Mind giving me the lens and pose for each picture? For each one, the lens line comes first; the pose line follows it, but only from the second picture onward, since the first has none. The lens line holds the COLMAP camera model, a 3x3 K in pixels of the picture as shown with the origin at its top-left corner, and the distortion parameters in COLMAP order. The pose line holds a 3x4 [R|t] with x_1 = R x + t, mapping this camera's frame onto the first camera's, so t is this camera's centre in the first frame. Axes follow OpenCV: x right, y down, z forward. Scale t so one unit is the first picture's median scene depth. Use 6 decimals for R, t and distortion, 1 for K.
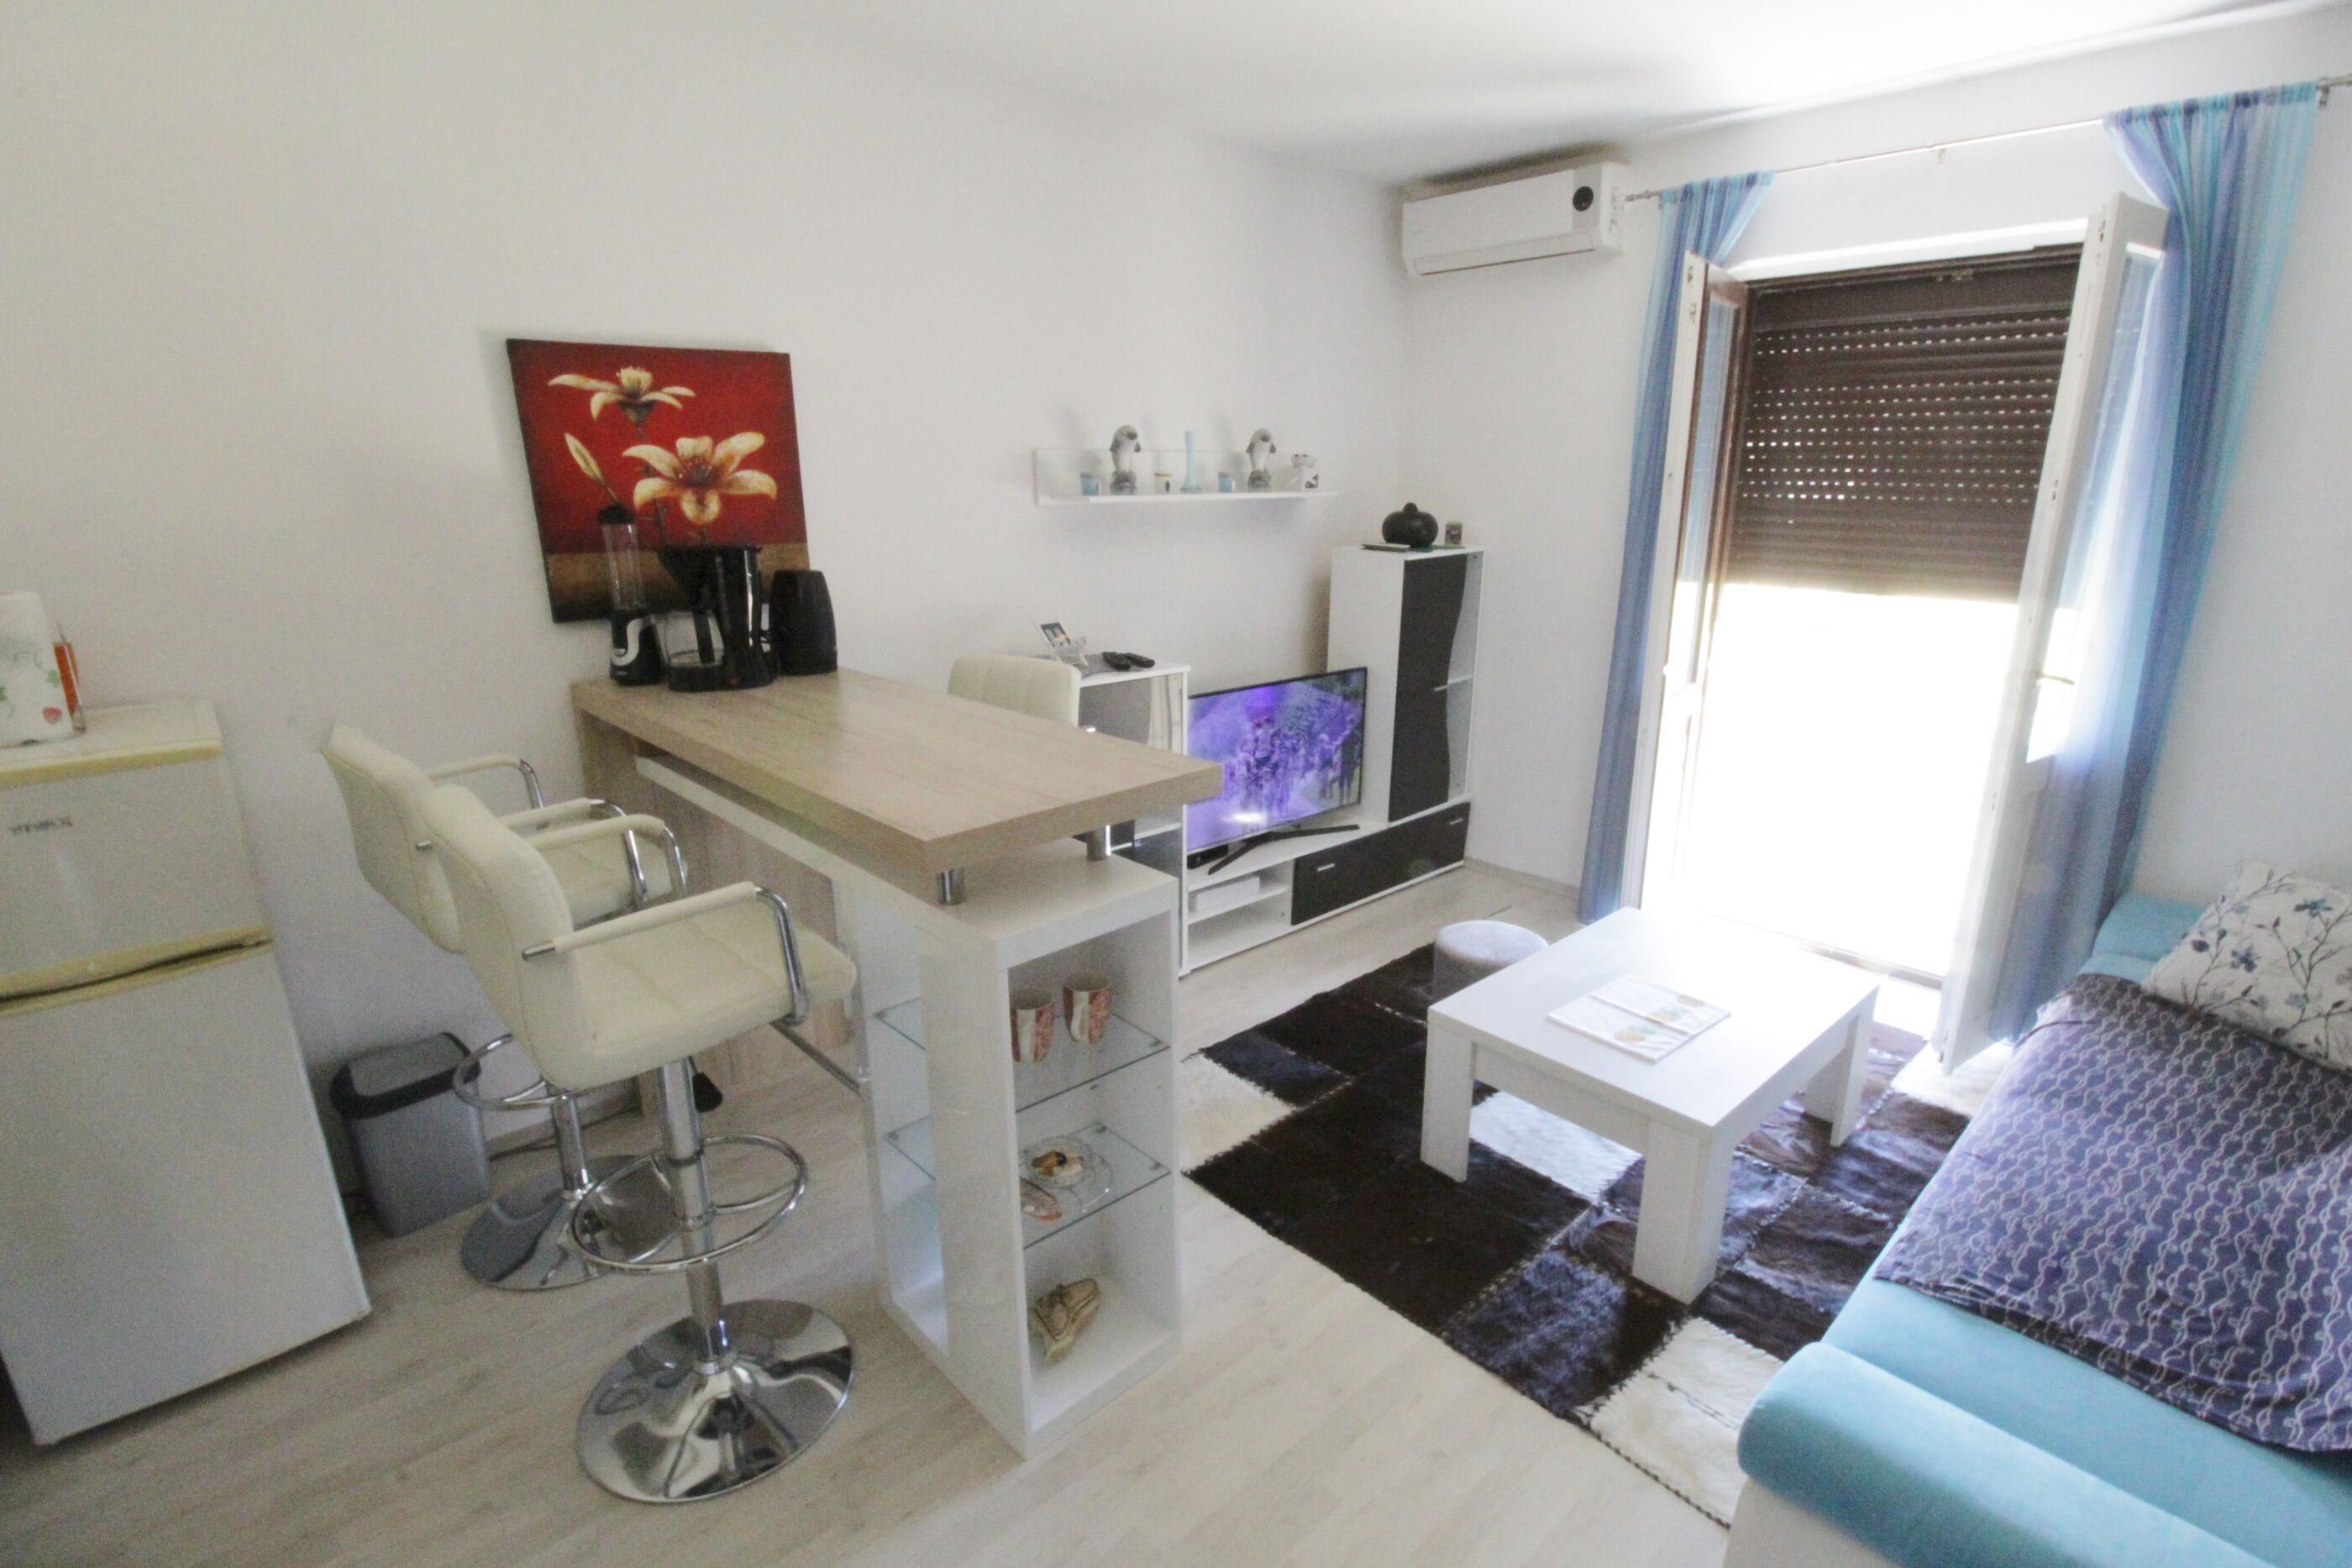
lens RADIAL K [[1096.0, 0, 1203.9], [0, 1096.0, 790.4], [0, 0, 1]] dist [-0.001528, -0.012308]
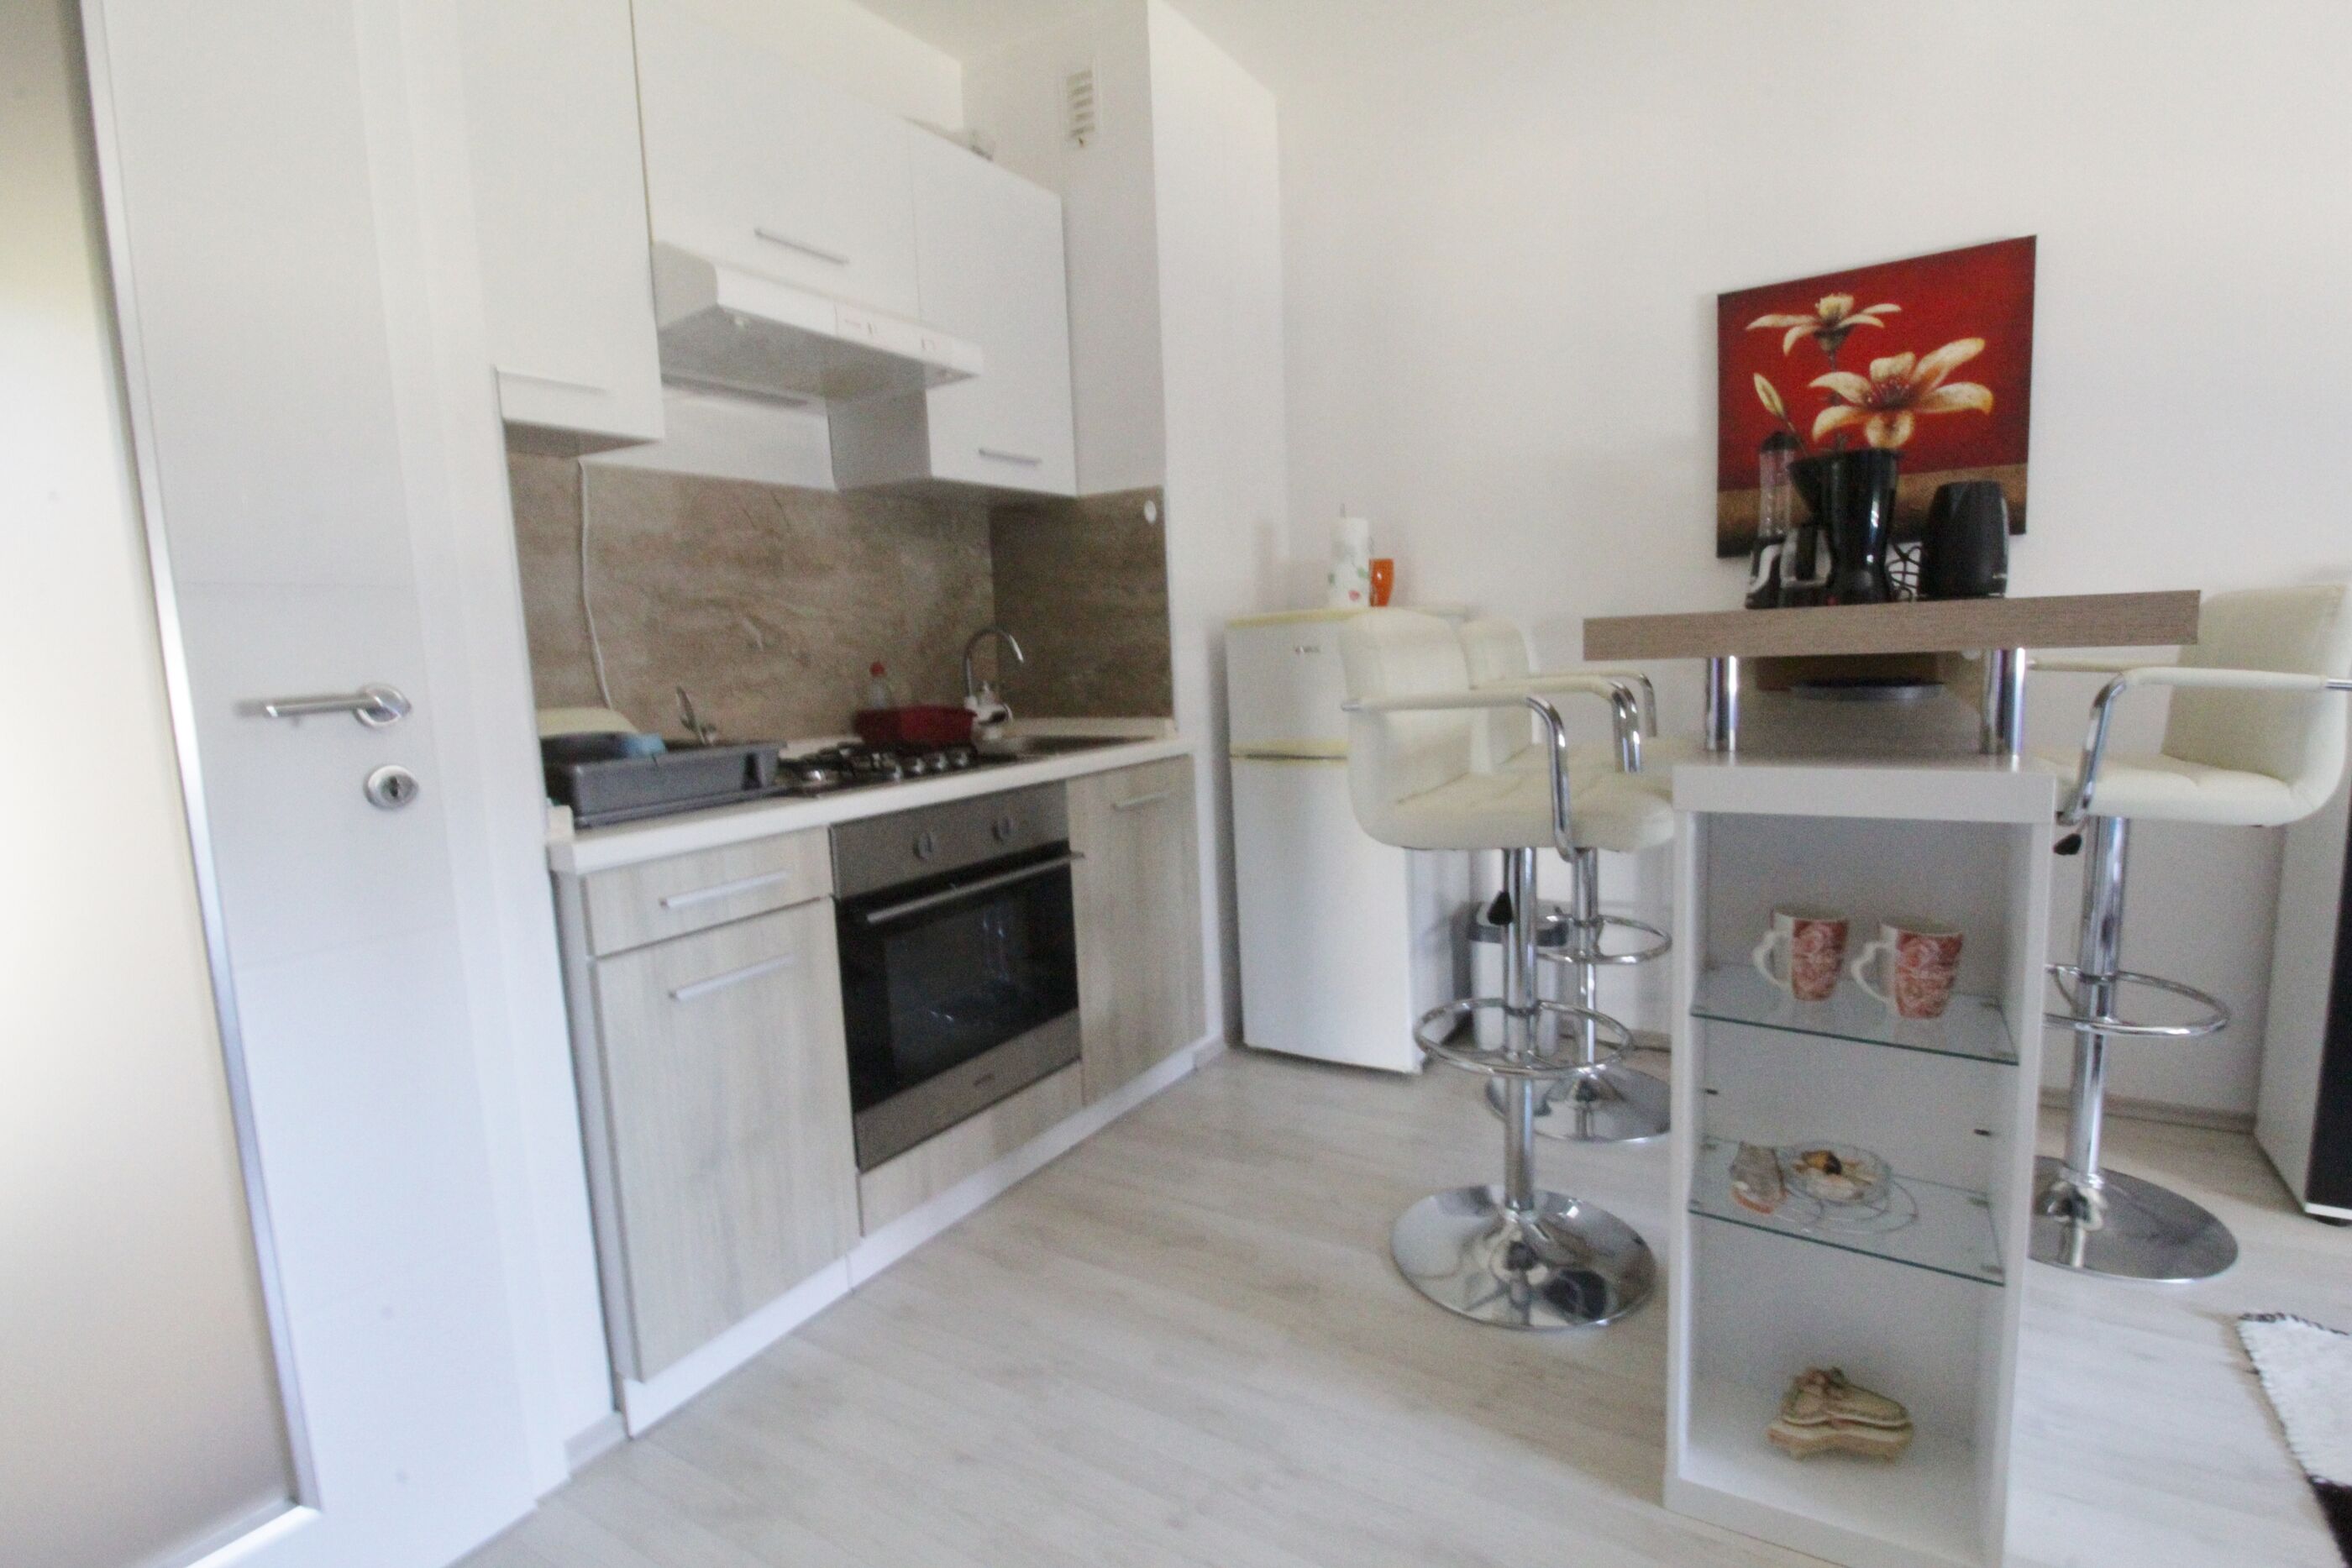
lens RADIAL K [[1096.0, 0, 1217.3], [0, 1096.0, 781.8], [0, 0, 1]] dist [-0.001528, -0.012308]
pose [[0.282228, 0.114636, -0.952473, 0.287586], [-0.223522, 0.973368, 0.050919, 0.105870], [0.932944, 0.198528, 0.300336, 0.262865]]
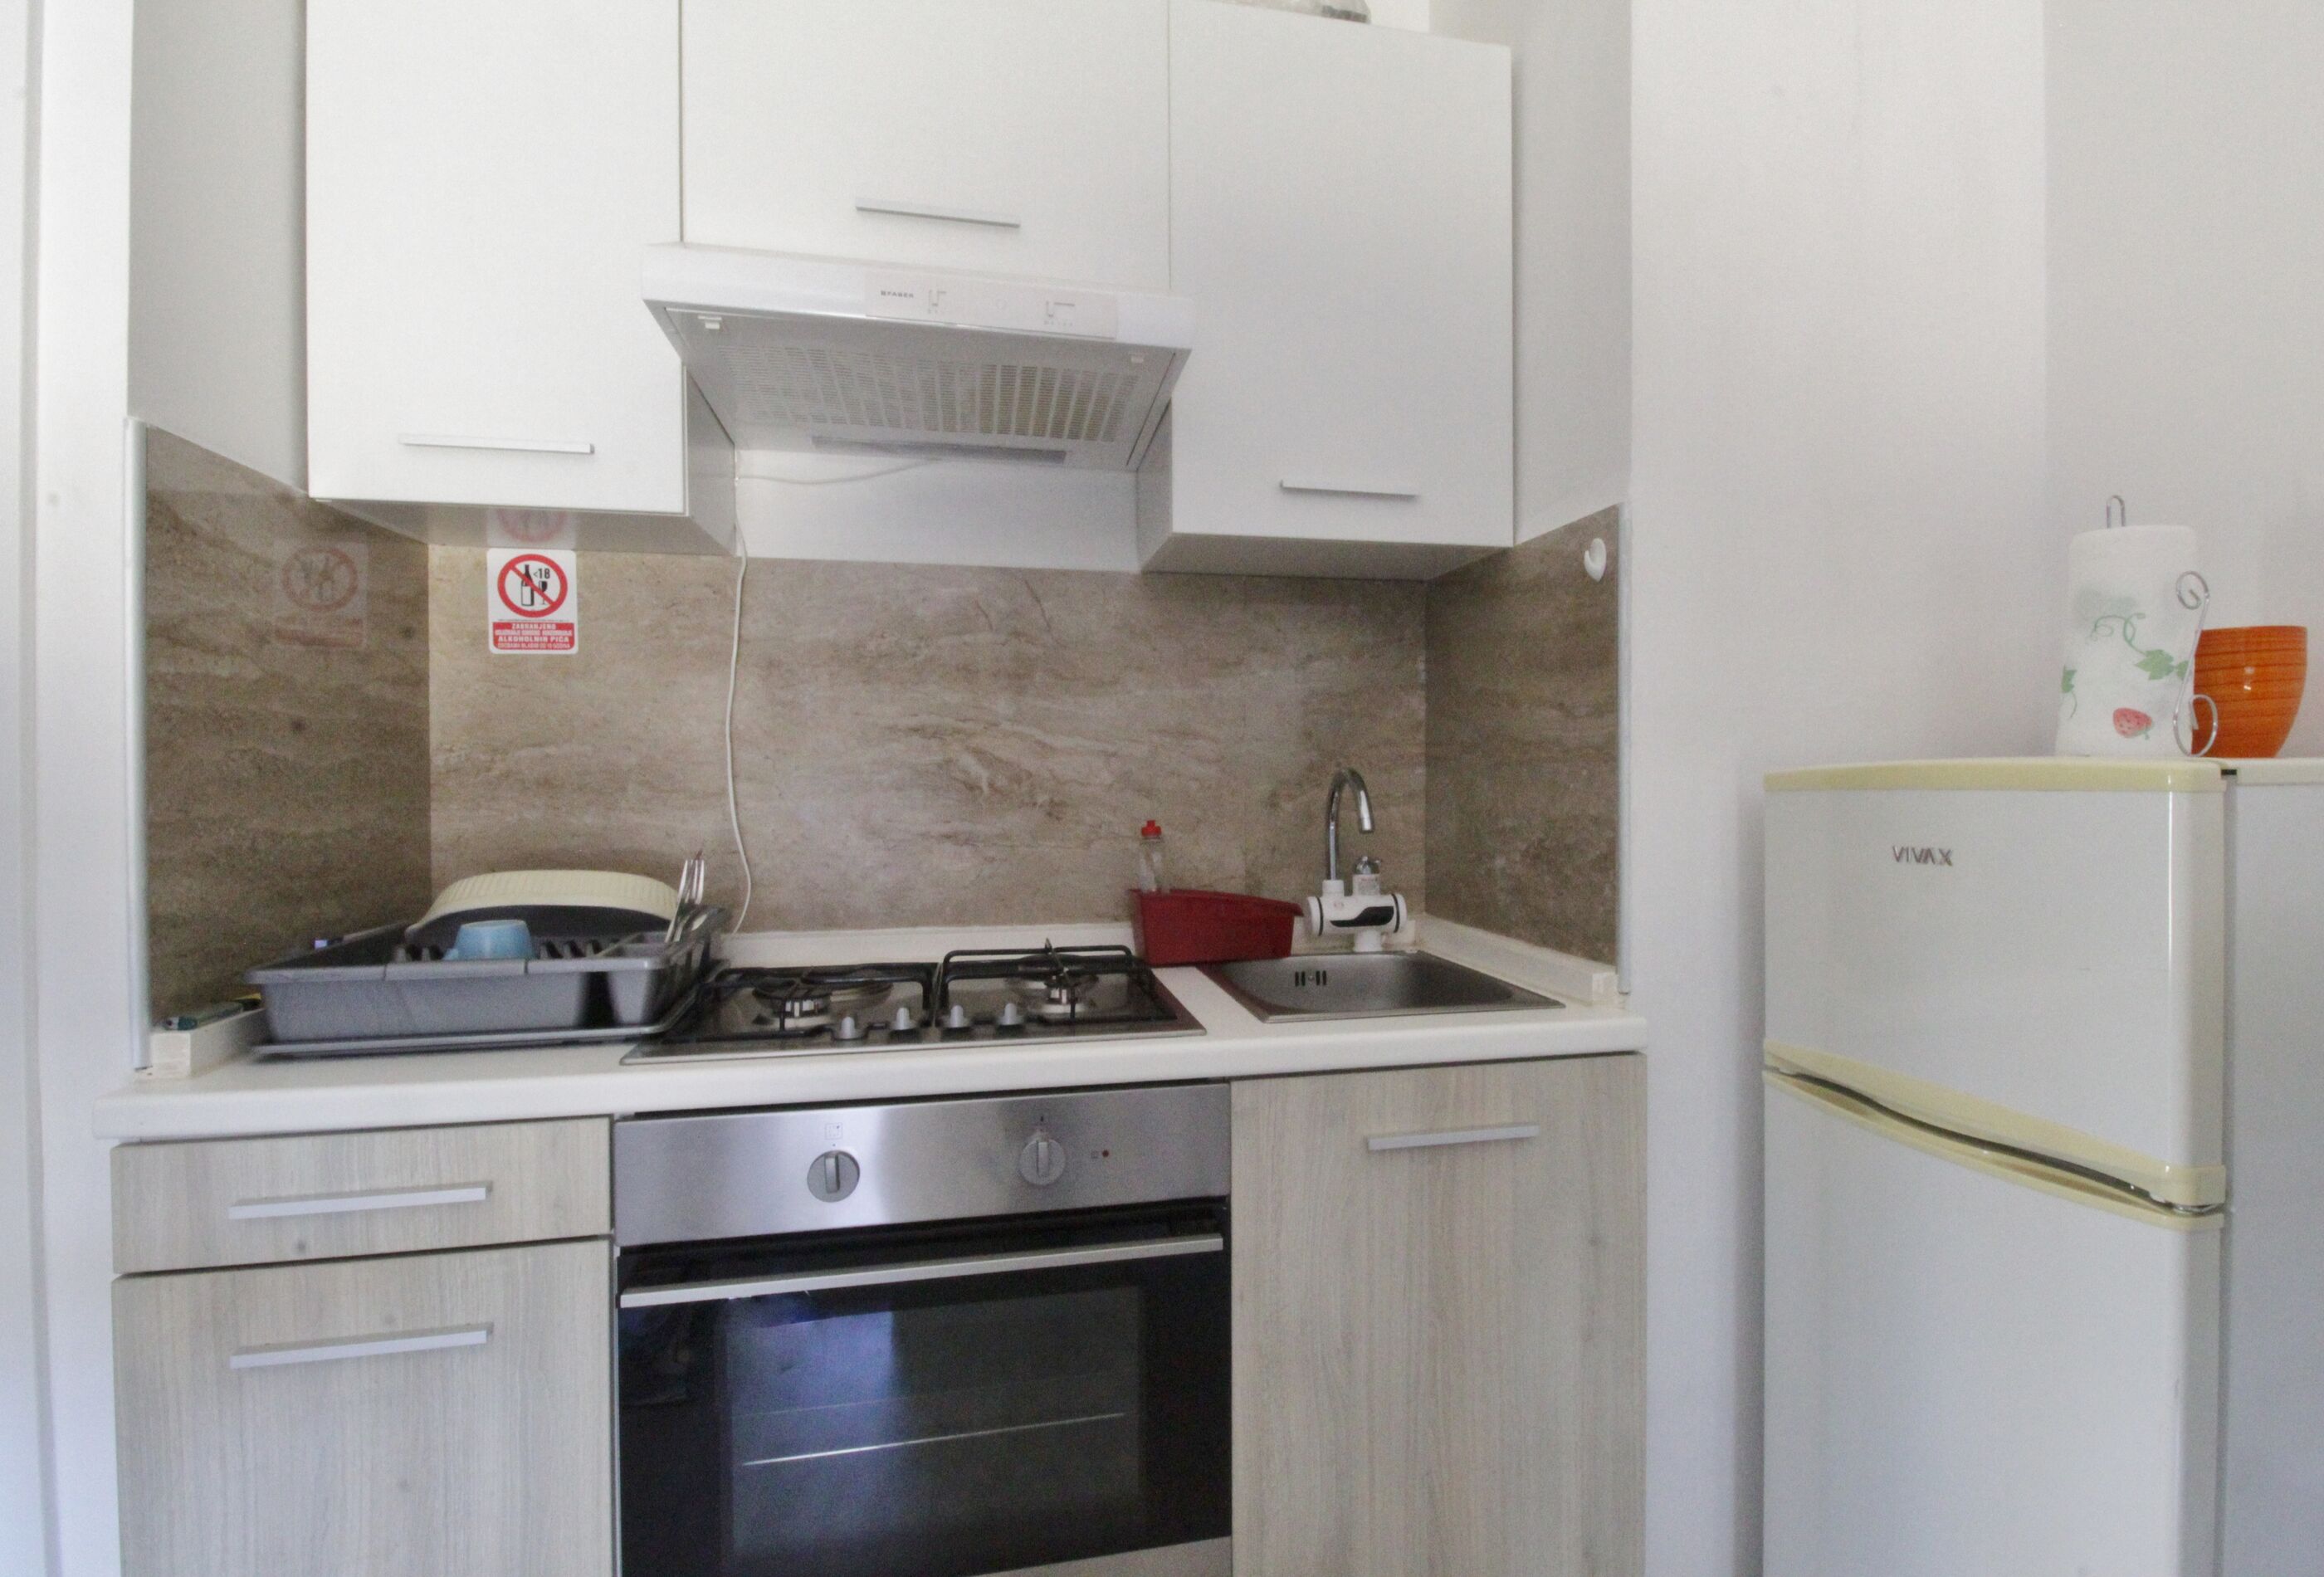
lens RADIAL K [[1123.9, 0, 1210.8], [0, 1123.9, 779.6], [0, 0, 1]] dist [-0.002322, 0.000206]
pose [[-0.494273, 0.009989, -0.869249, -0.175944], [-0.232414, 0.962016, 0.143210, -0.006524], [0.837662, 0.272810, -0.473177, 0.590523]]
